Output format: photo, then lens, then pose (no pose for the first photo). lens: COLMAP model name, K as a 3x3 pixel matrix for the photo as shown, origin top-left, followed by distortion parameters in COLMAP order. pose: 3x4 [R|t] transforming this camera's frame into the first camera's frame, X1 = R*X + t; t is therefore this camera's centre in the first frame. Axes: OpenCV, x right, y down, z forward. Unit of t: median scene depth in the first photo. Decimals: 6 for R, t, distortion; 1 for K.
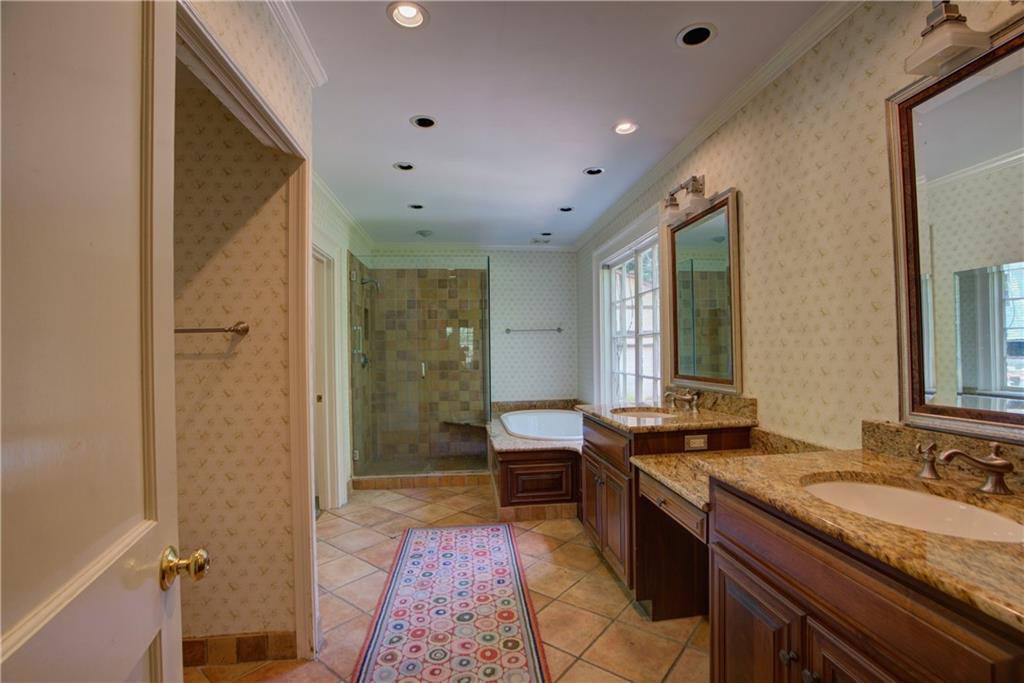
lens RADIAL K [[467.4, 0, 517.2], [0, 467.4, 342.4], [0, 0, 1]] dist [-0.038760, 0.005953]
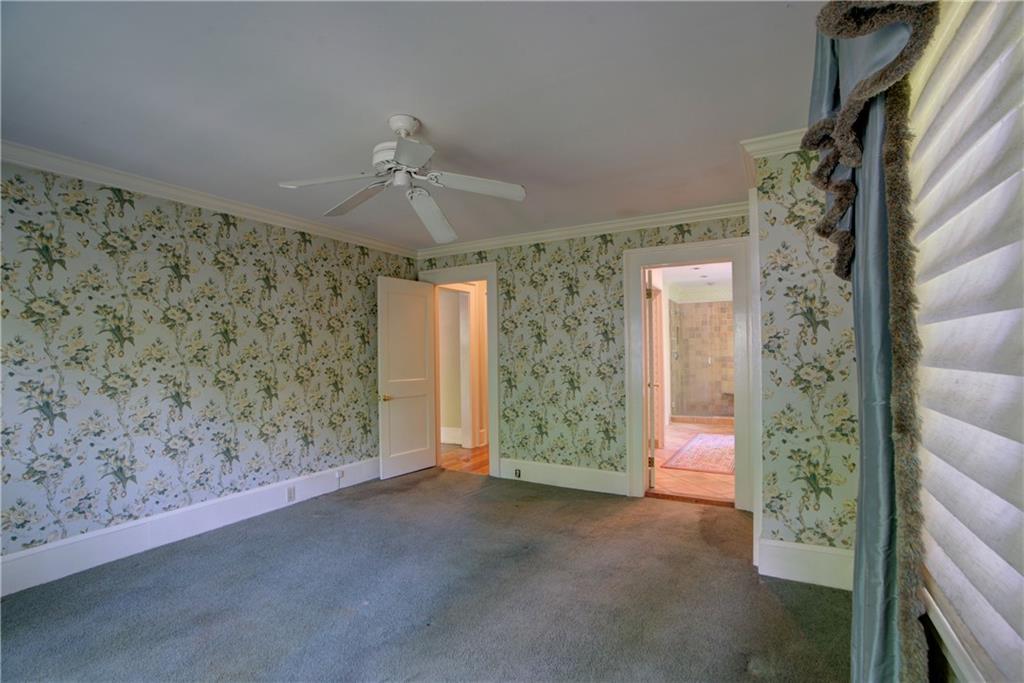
lens RADIAL K [[467.4, 0, 512.3], [0, 467.4, 342.4], [0, 0, 1]] dist [-0.038760, 0.005953]
pose [[0.799263, -0.001812, -0.600979, 0.278534], [0.006061, 0.999969, 0.005045, -0.028800], [0.600951, -0.007675, 0.799249, -0.933607]]
